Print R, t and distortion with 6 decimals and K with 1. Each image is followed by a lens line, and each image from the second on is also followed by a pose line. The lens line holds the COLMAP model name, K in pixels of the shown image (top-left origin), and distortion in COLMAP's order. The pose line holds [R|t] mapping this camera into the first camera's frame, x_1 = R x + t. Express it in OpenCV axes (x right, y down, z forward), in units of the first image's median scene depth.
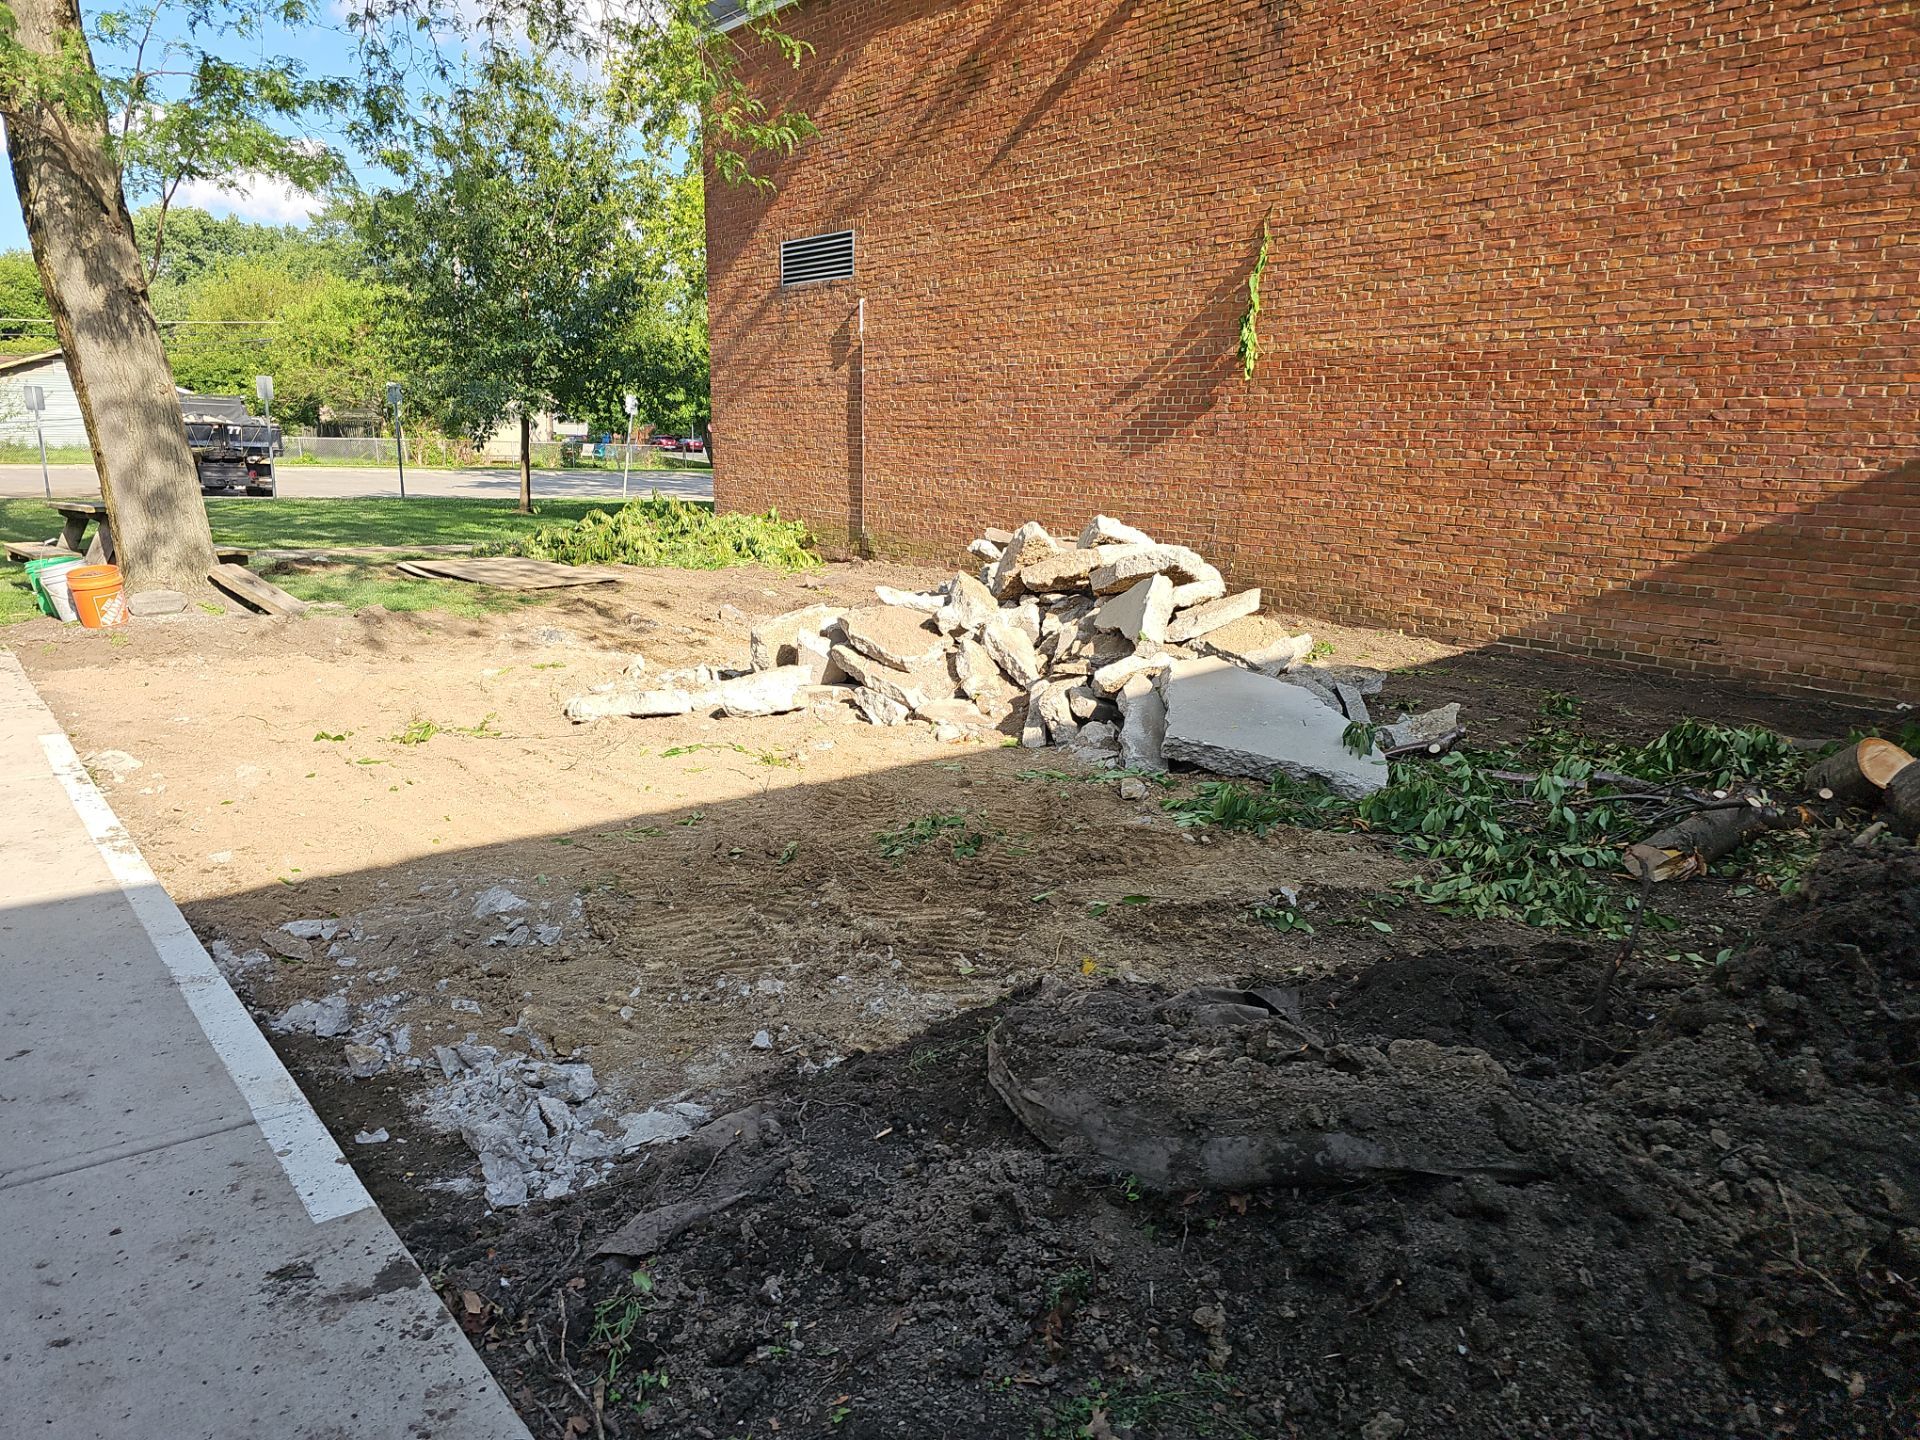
lens RADIAL K [[1231.7, 0, 958.7], [0, 1231.7, 771.1], [0, 0, 1]] dist [0.057020, -0.049654]
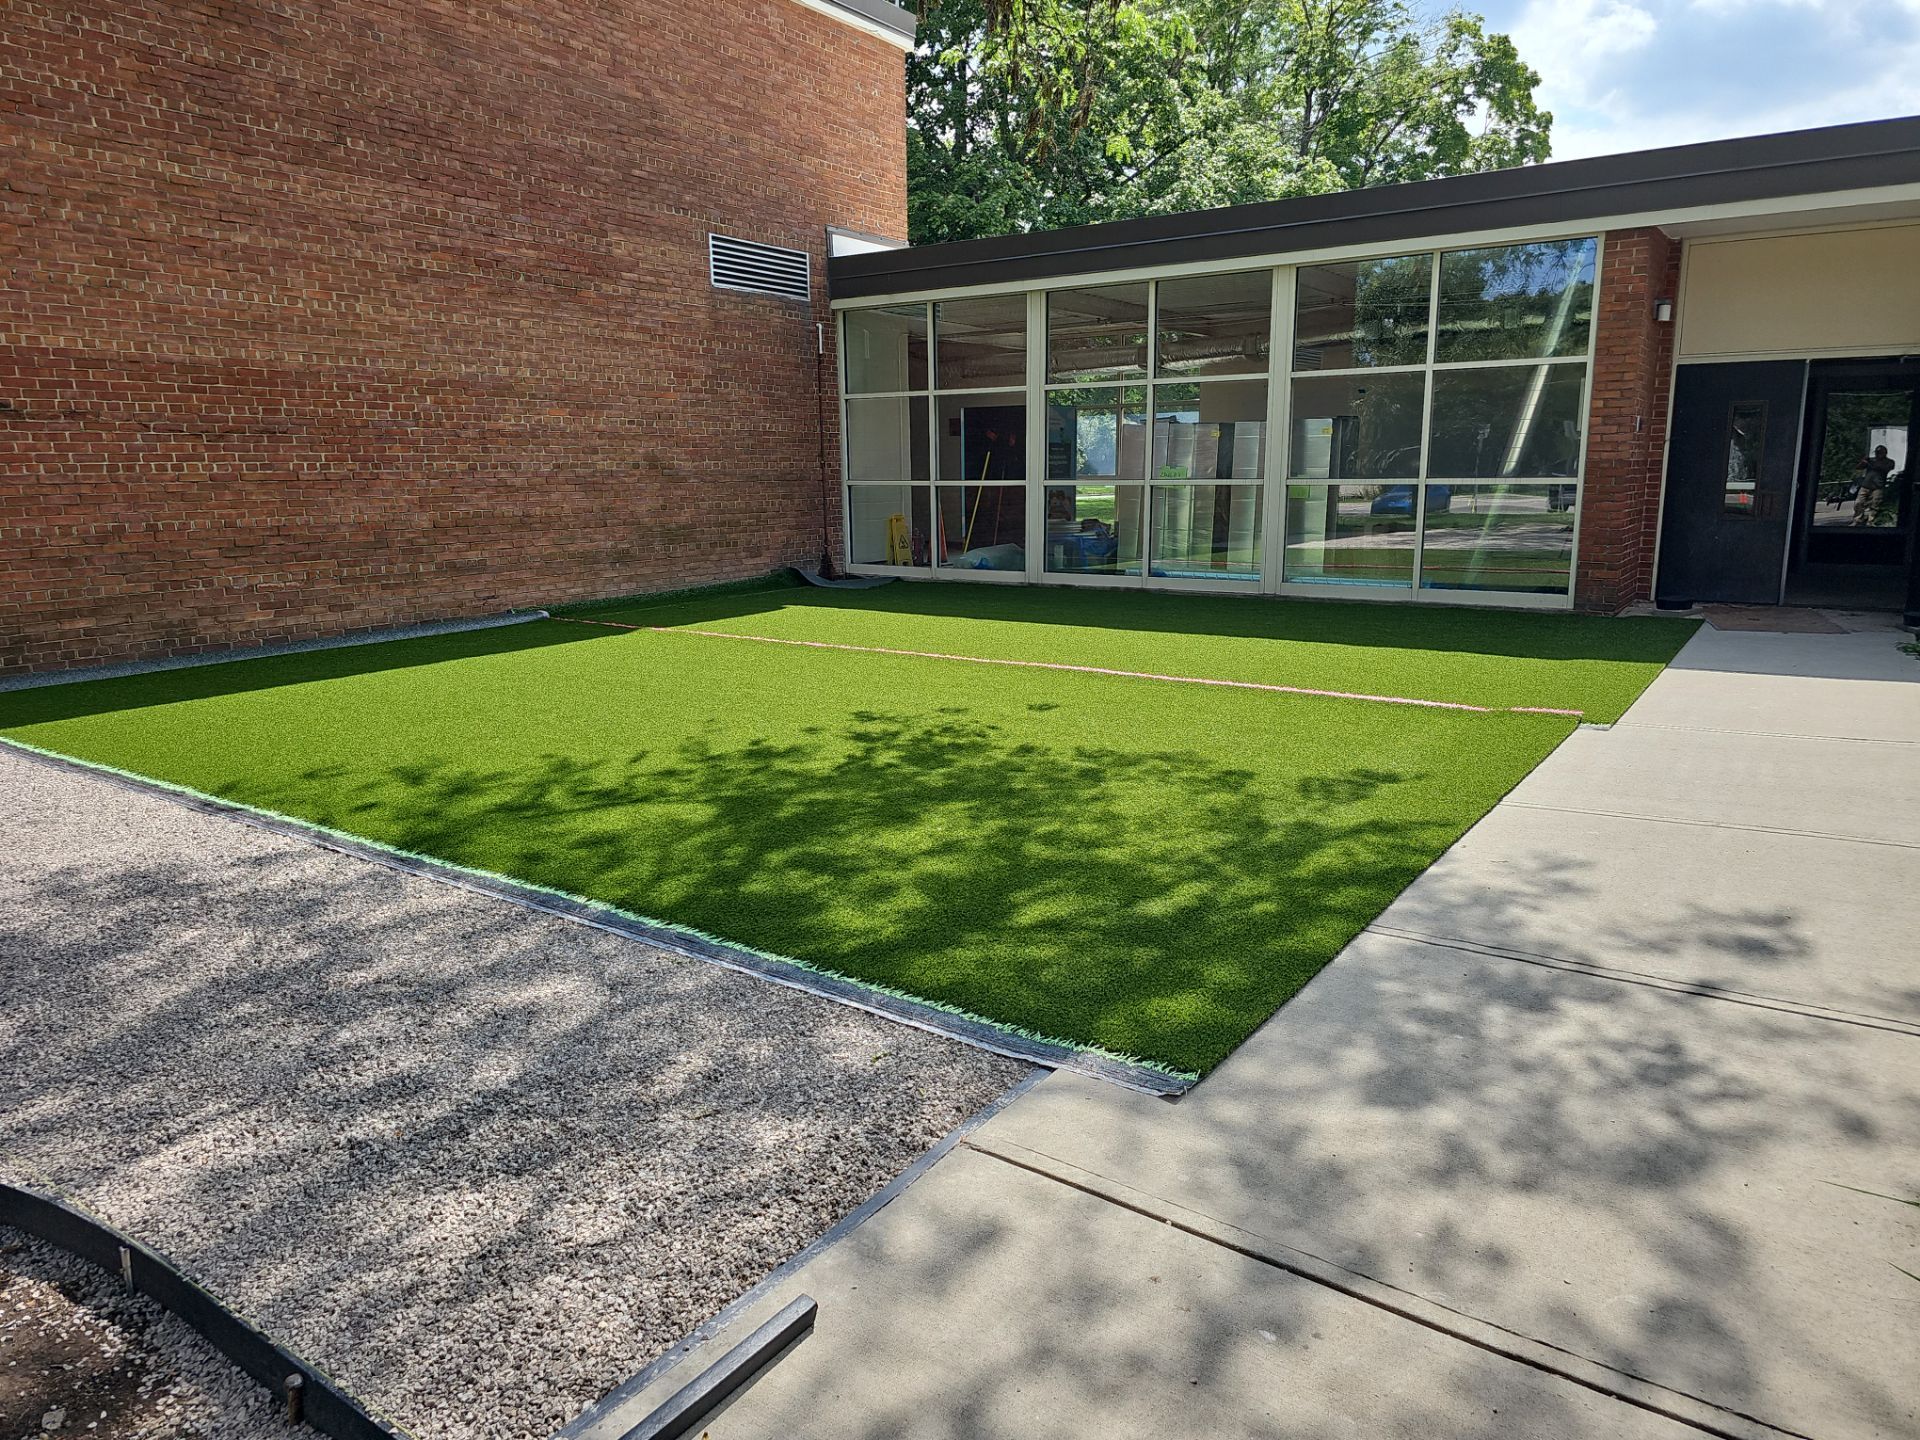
lens RADIAL K [[1284.4, 0, 959.7], [0, 1284.4, 714.2], [0, 0, 1]] dist [0.056000, -0.050835]
pose [[-0.267347, -0.212876, 0.939792, -0.969806], [0.242881, 0.928916, 0.279507, -0.276446], [-0.932488, 0.302983, -0.196640, 0.906283]]
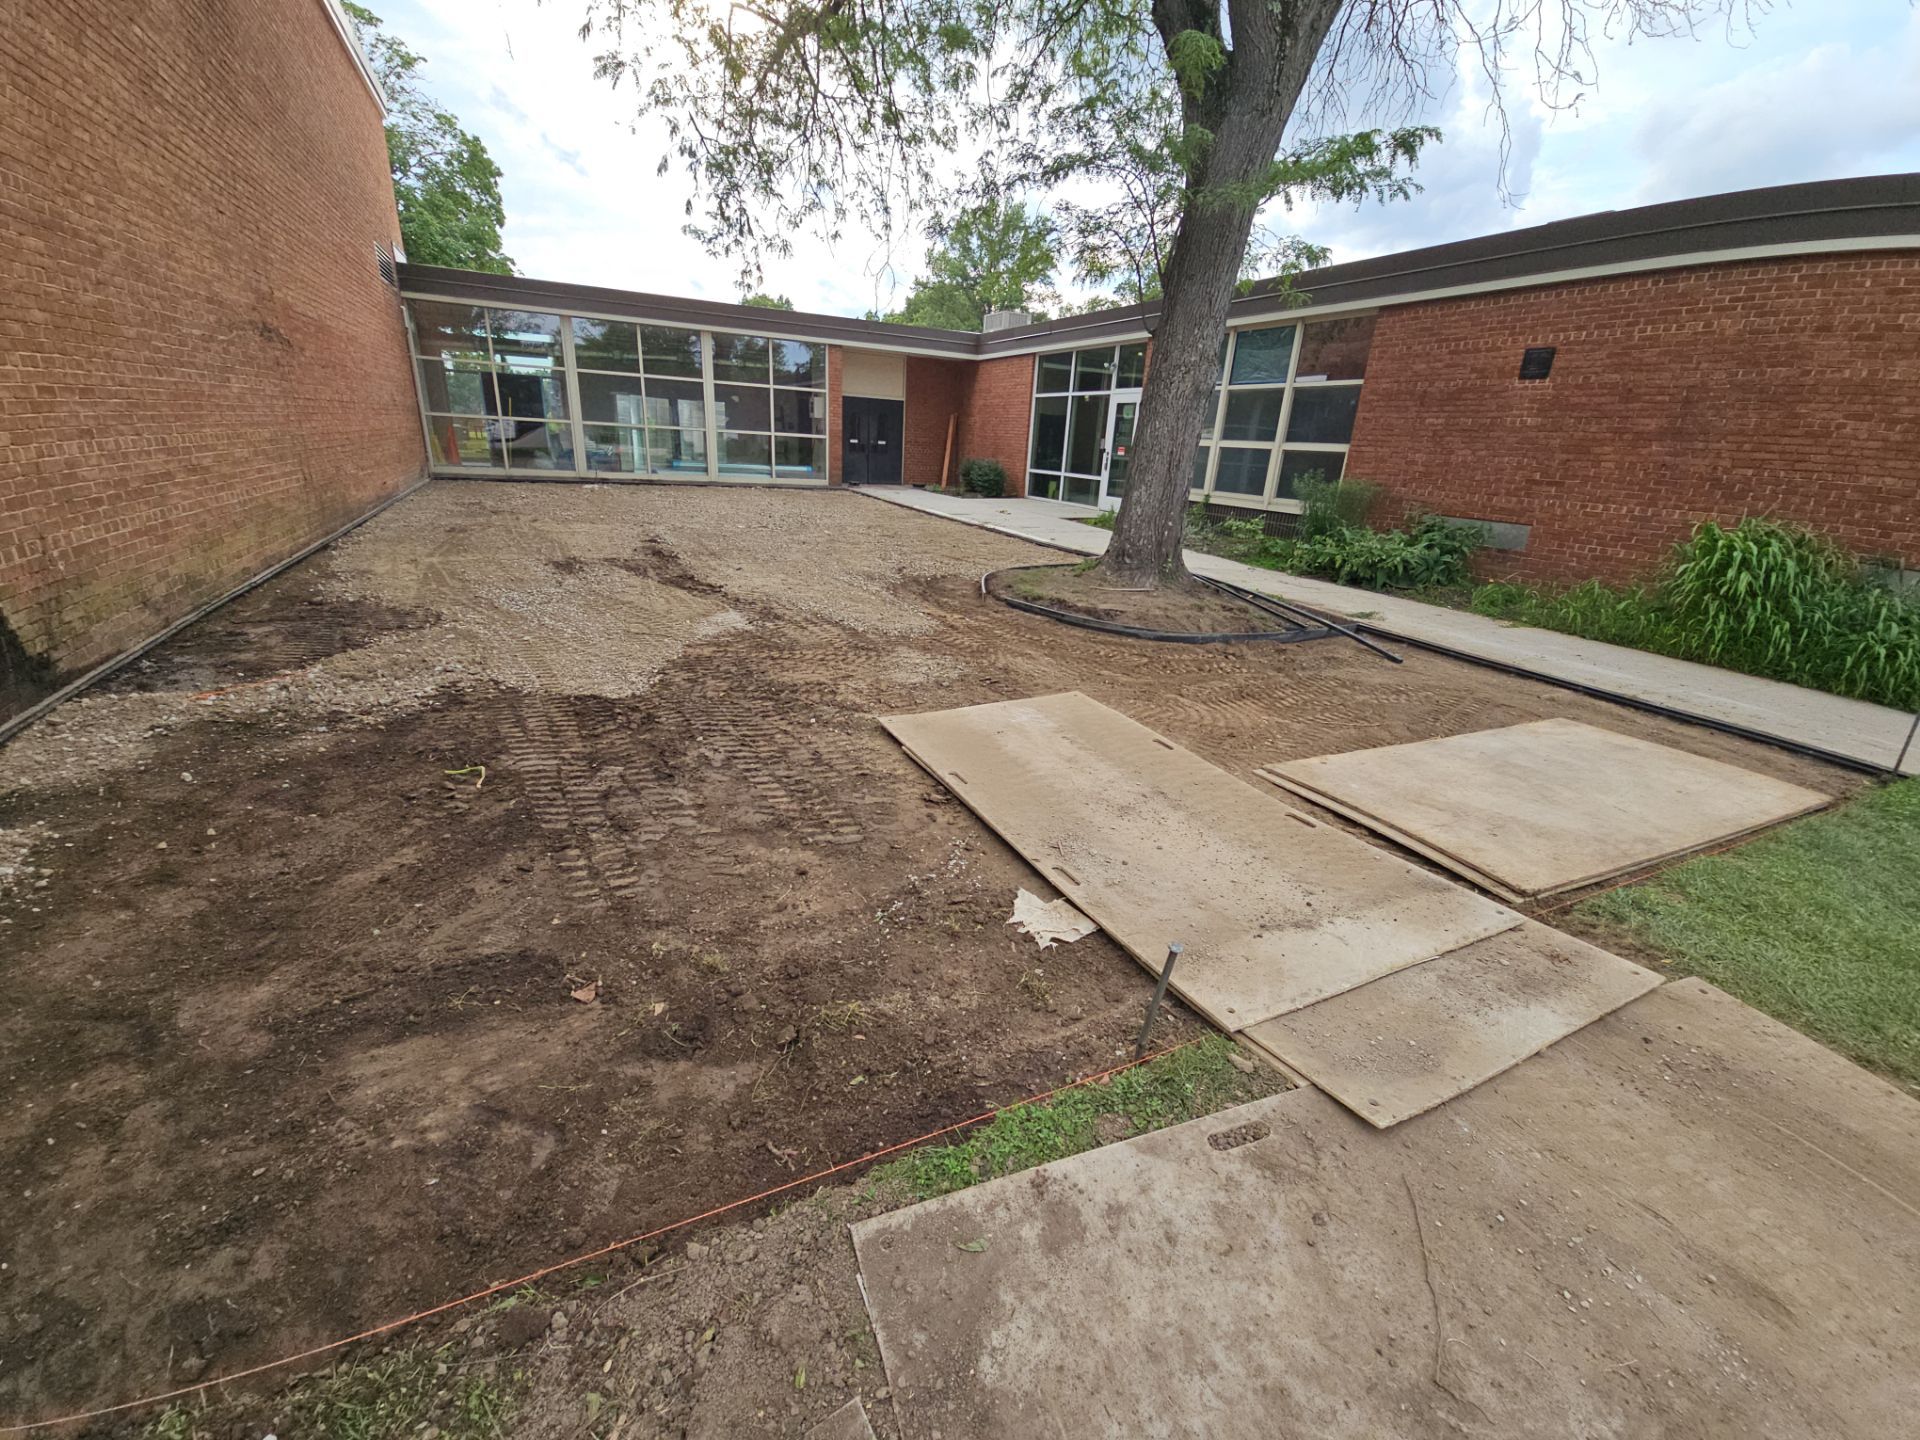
lens RADIAL K [[783.7, 0, 954.5], [0, 783.7, 733.6], [0, 0, 1]] dist [0.001675, -0.000108]
pose [[-0.963968, -0.168221, 0.206075, -0.779770], [-0.020102, 0.818515, 0.574133, -0.597027], [-0.265257, 0.549304, -0.792404, 2.229311]]
